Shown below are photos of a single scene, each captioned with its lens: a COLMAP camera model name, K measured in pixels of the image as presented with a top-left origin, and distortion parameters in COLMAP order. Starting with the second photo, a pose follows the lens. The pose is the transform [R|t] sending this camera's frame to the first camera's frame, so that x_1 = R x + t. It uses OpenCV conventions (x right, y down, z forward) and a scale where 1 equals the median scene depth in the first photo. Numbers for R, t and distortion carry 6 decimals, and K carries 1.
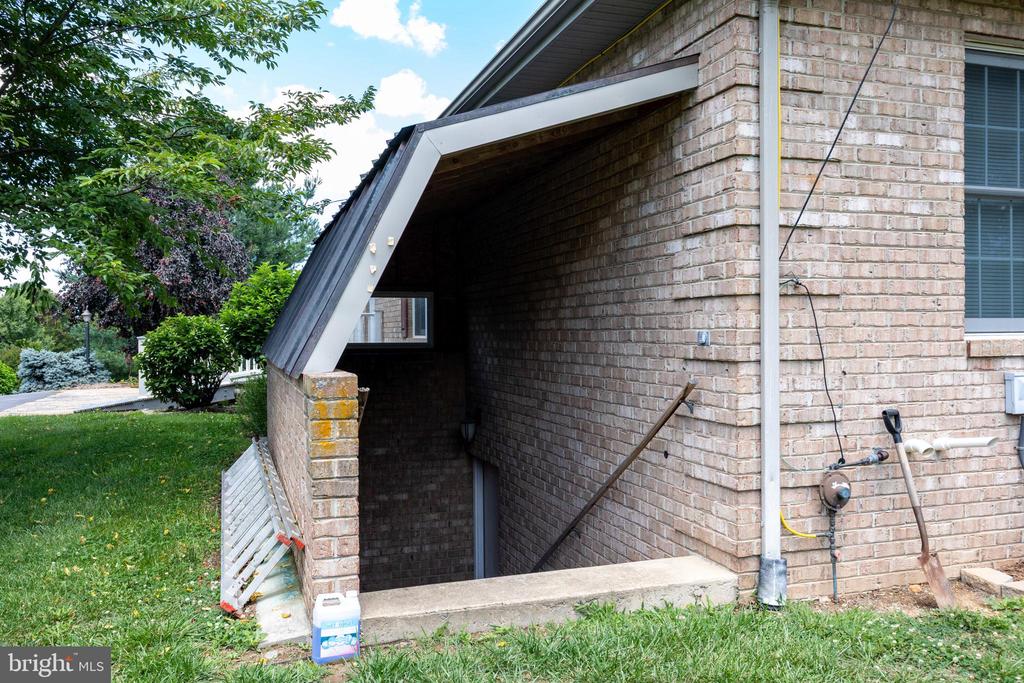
lens RADIAL K [[858.4, 0, 511.4], [0, 858.4, 338.6], [0, 0, 1]] dist [0.018248, -0.022201]
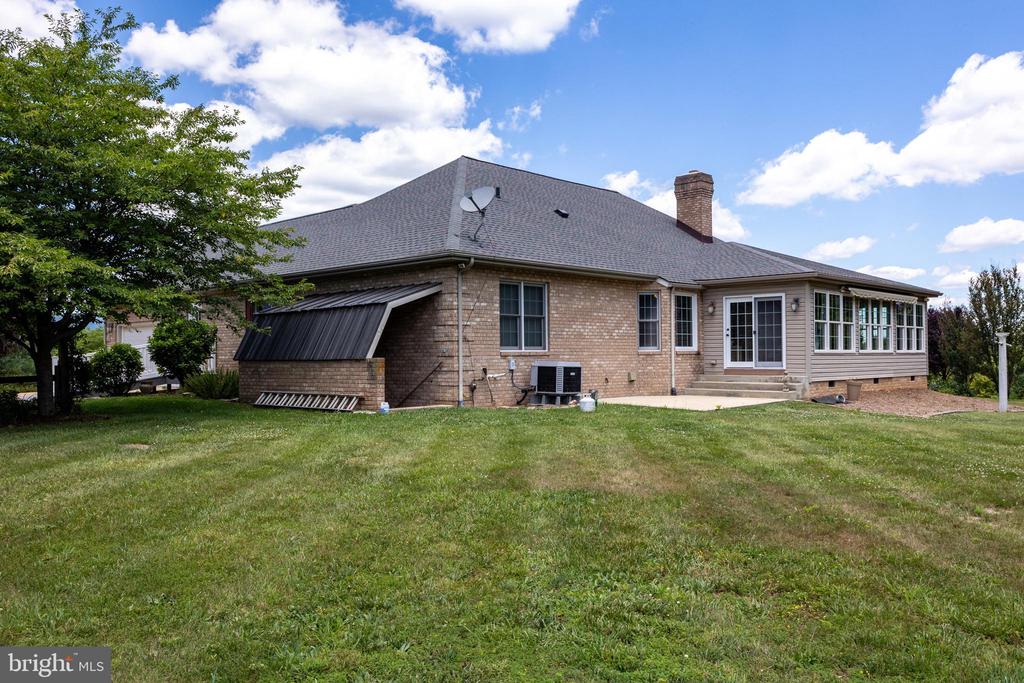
lens RADIAL K [[858.4, 0, 513.6], [0, 858.4, 342.9], [0, 0, 1]] dist [0.018248, -0.022201]
pose [[0.879265, 0.003570, 0.476319, -1.462205], [0.006413, 0.999793, -0.019332, 0.042743], [-0.476289, 0.020052, 0.879060, -2.813958]]
